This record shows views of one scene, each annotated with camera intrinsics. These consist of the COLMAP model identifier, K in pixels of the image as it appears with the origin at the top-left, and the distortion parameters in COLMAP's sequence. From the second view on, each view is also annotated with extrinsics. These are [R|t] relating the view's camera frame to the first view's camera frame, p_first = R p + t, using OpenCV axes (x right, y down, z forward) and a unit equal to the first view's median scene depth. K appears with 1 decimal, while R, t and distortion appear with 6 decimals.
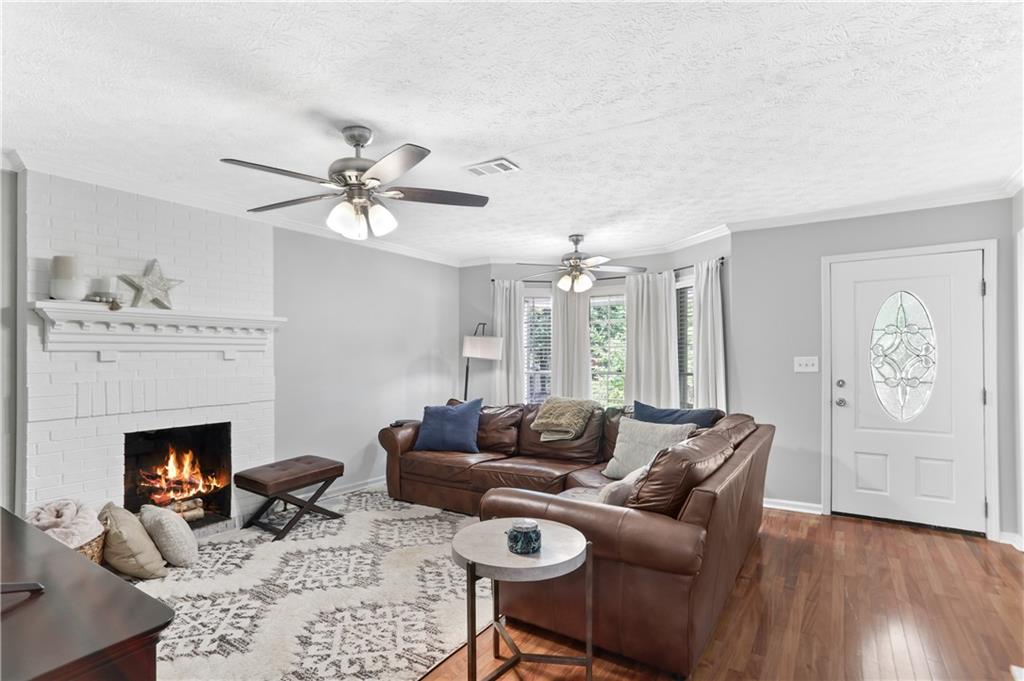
lens RADIAL K [[512.6, 0, 505.4], [0, 512.6, 350.9], [0, 0, 1]] dist [-0.014141, 0.001085]
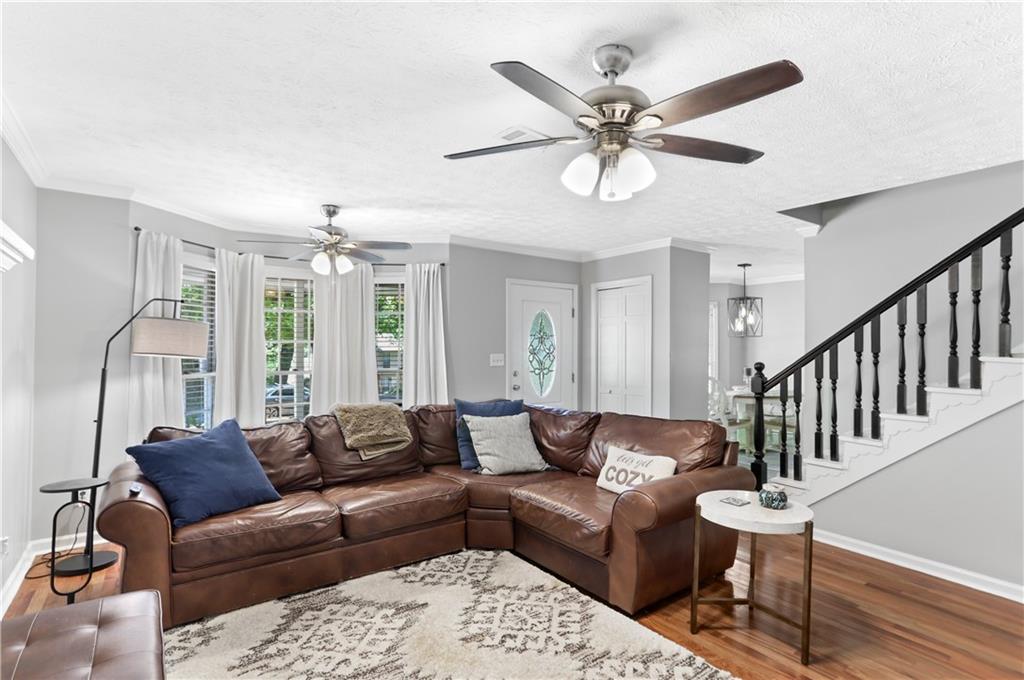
lens RADIAL K [[512.6, 0, 505.4], [0, 512.6, 350.4], [0, 0, 1]] dist [-0.014141, 0.001085]
pose [[0.344126, 0.003207, 0.938918, -0.623564], [-0.013548, 0.999907, 0.001550, -0.000156], [-0.938826, -0.013254, 0.344138, 0.536949]]
